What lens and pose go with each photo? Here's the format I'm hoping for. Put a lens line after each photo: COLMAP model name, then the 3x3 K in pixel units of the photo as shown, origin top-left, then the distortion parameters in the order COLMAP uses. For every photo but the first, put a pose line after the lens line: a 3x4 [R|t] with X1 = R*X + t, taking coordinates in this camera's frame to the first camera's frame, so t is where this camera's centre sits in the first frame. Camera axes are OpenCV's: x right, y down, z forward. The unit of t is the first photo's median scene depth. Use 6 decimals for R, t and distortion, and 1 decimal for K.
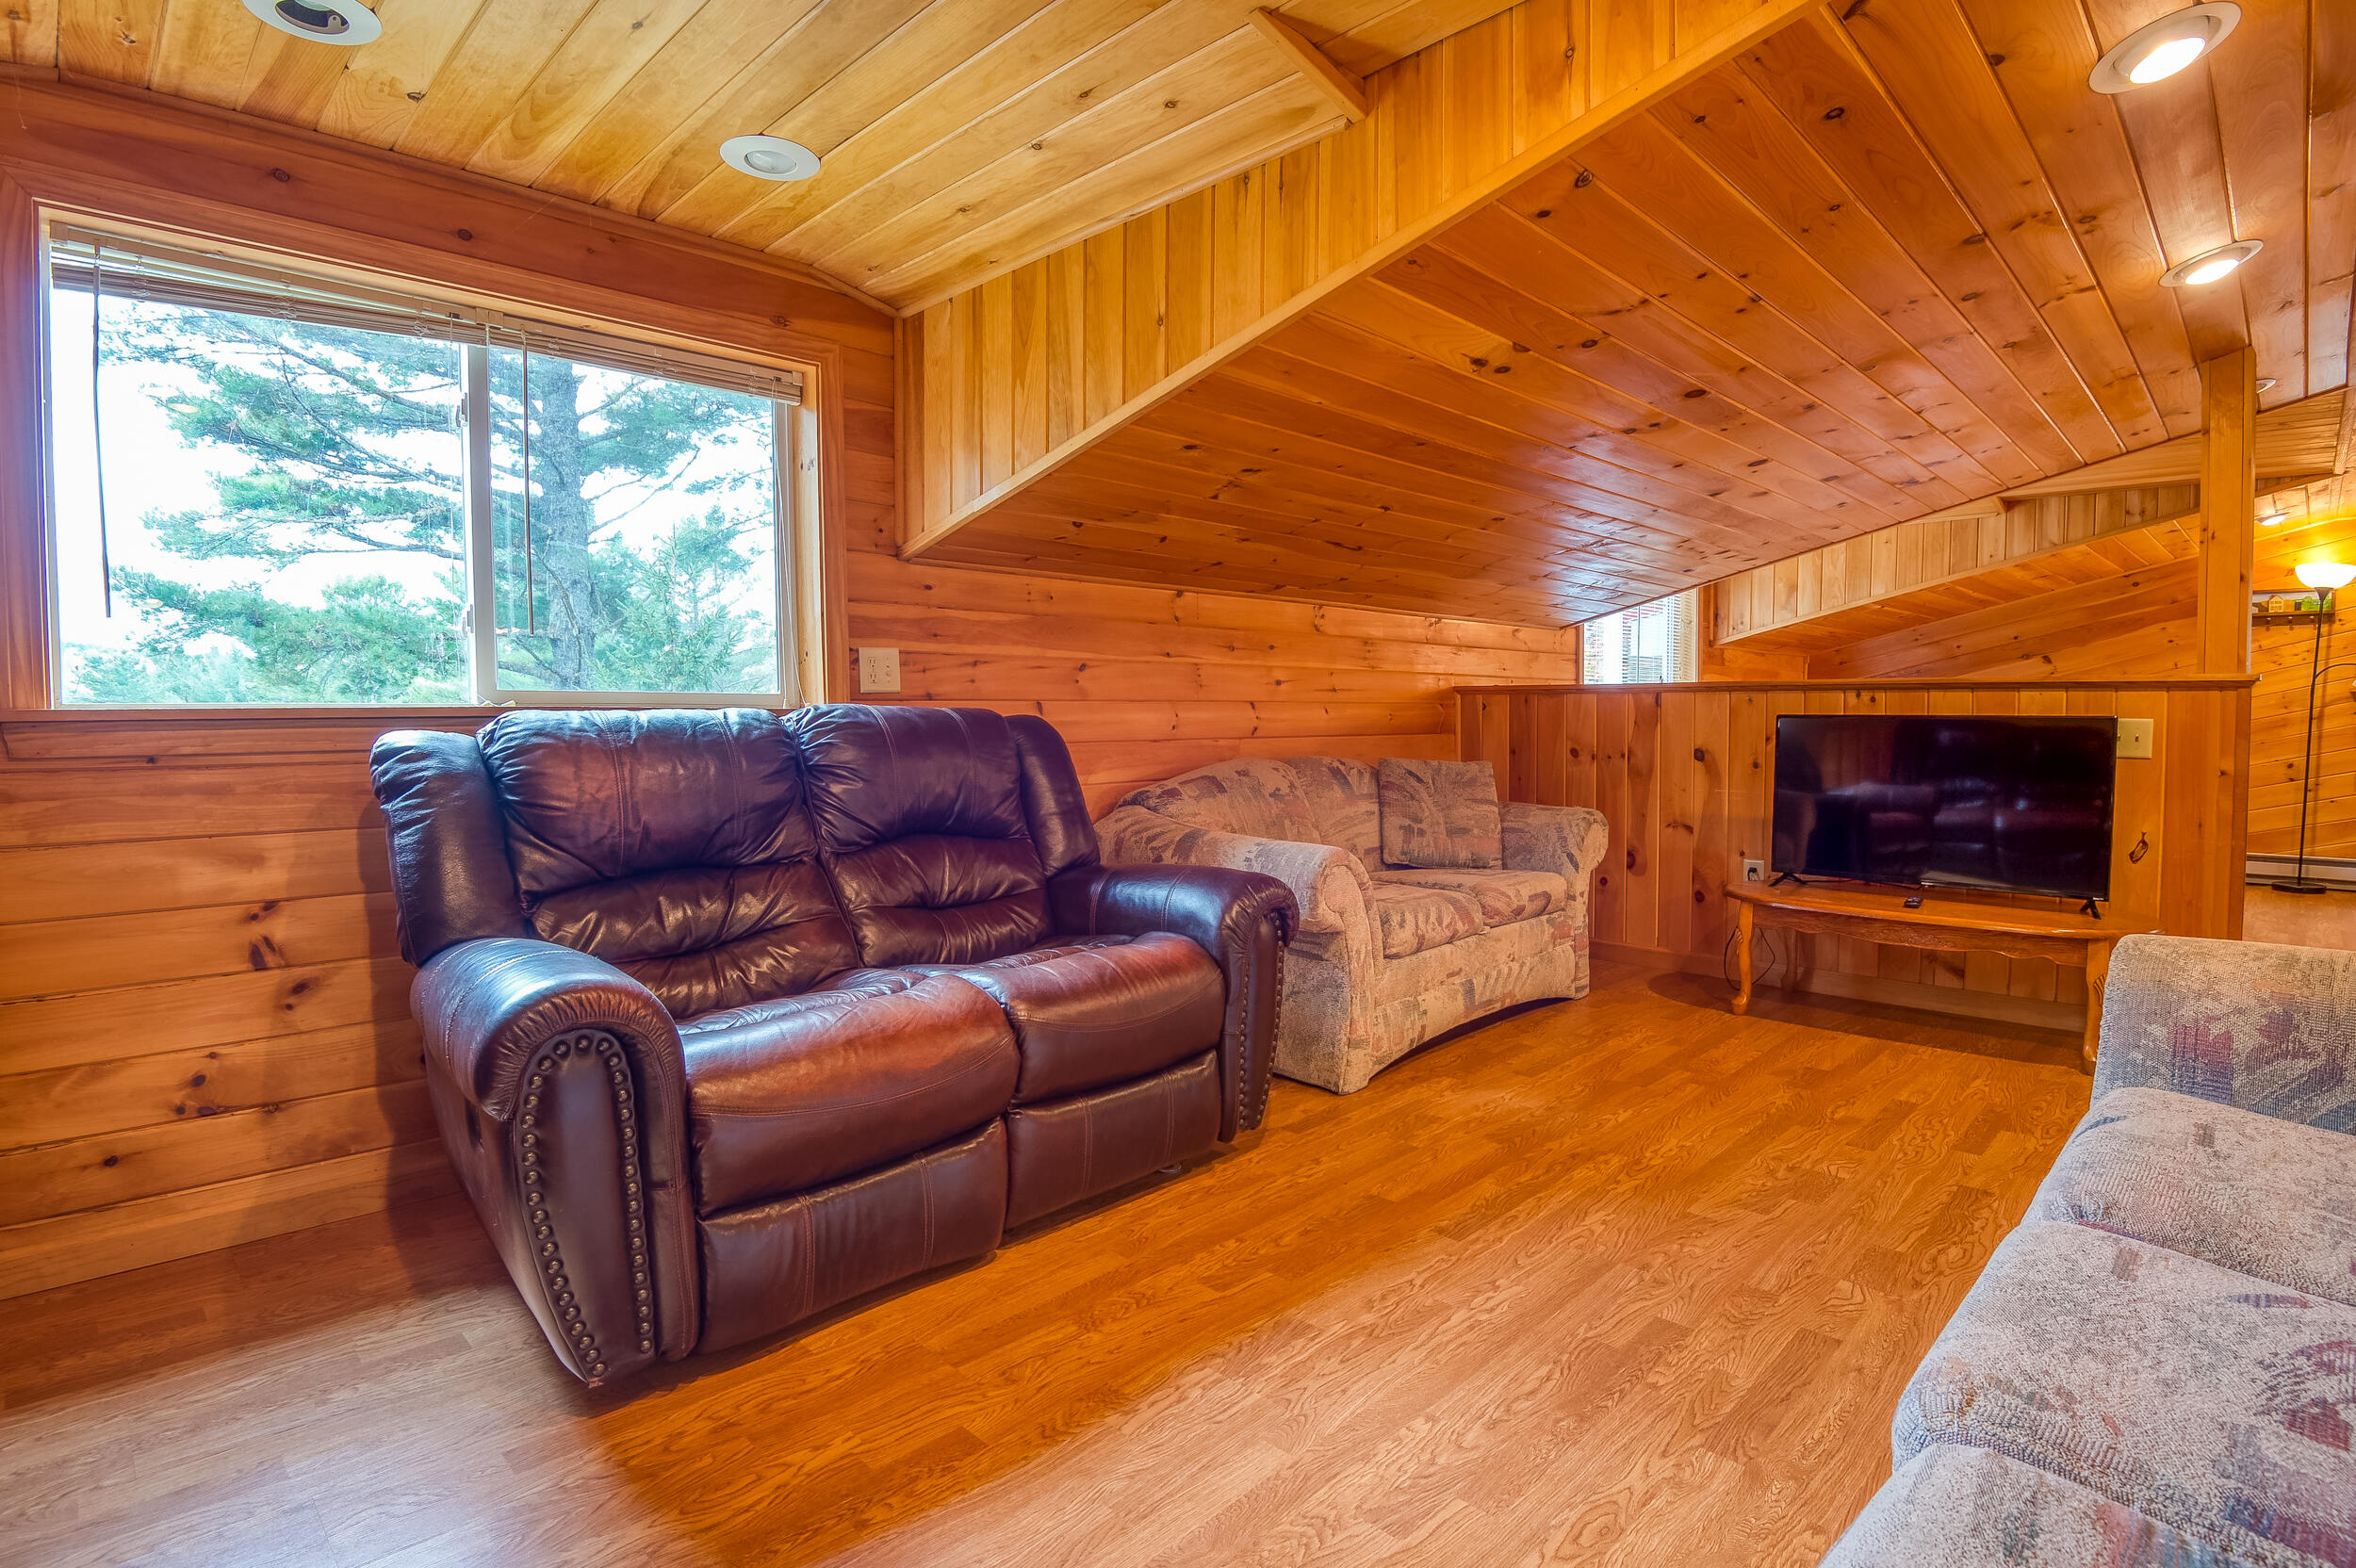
lens RADIAL K [[1133.0, 0, 1177.1], [0, 1133.0, 781.5], [0, 0, 1]] dist [-0.028912, -0.004504]
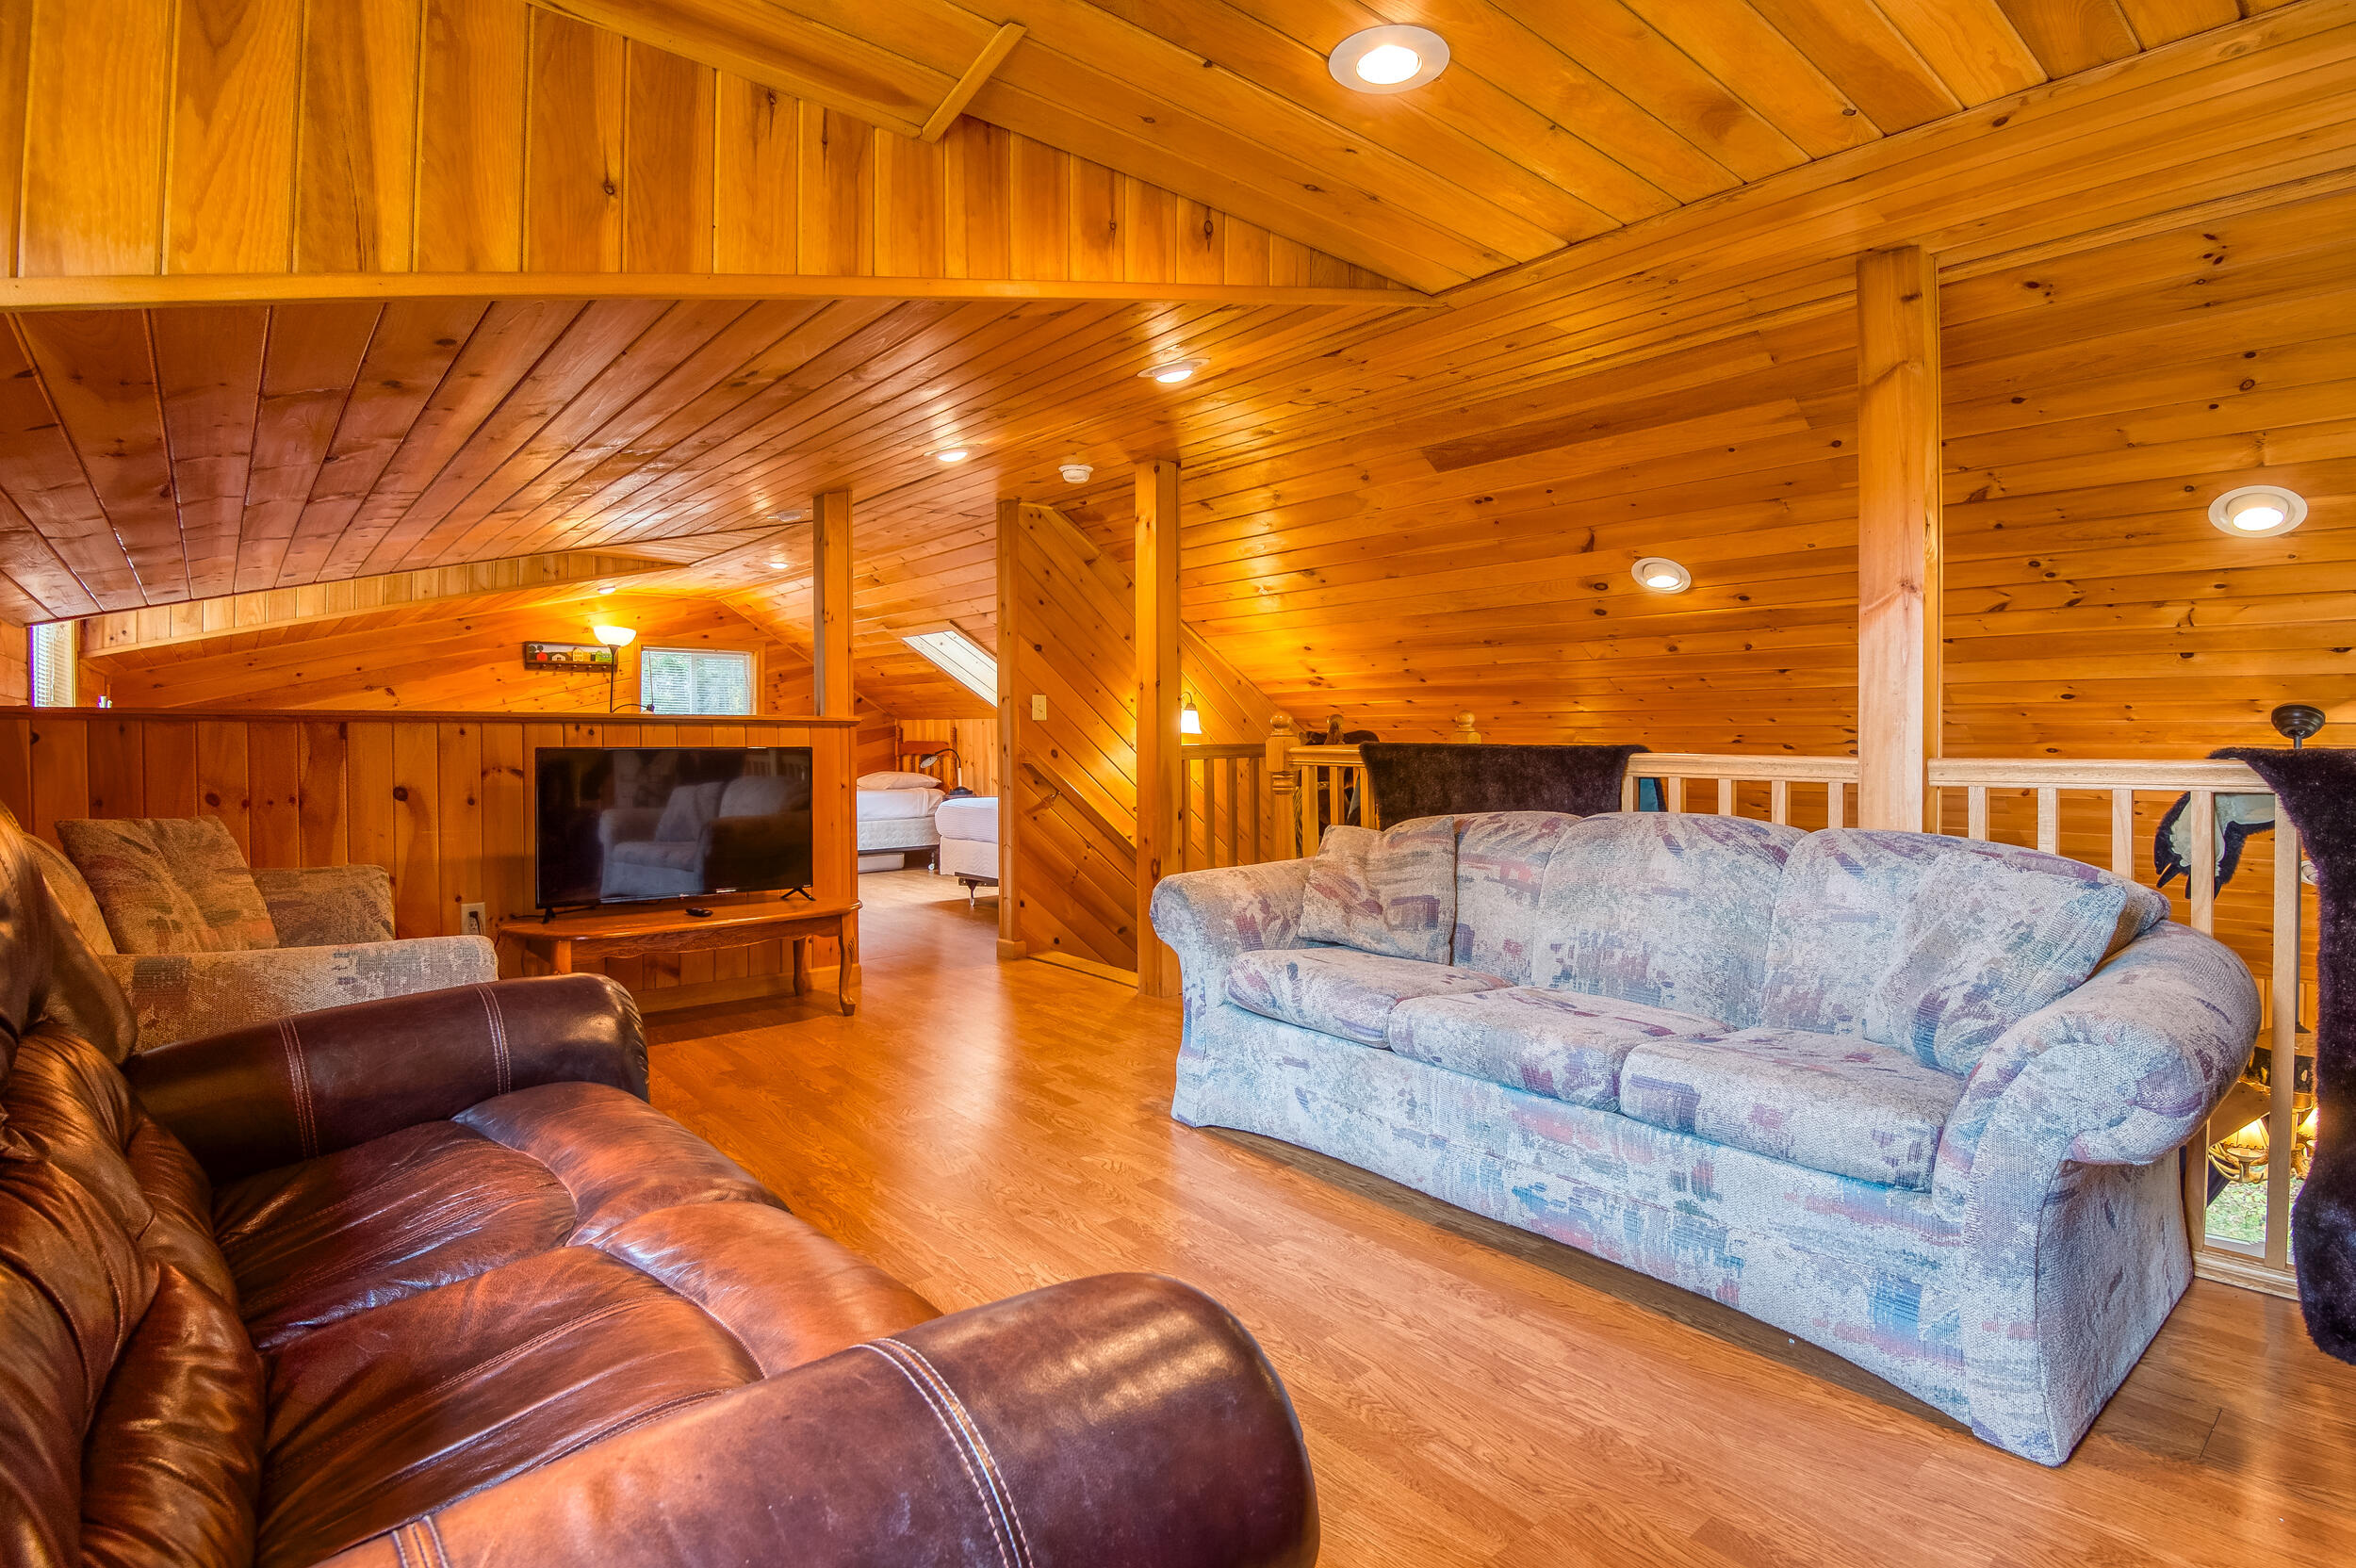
lens RADIAL K [[1133.0, 0, 1190.8], [0, 1133.0, 753.0], [0, 0, 1]] dist [-0.028912, -0.004504]
pose [[0.108081, -0.010228, 0.994089, -0.340381], [0.061223, 0.998118, 0.003613, -0.021291], [-0.992255, 0.060471, 0.108504, 0.302814]]
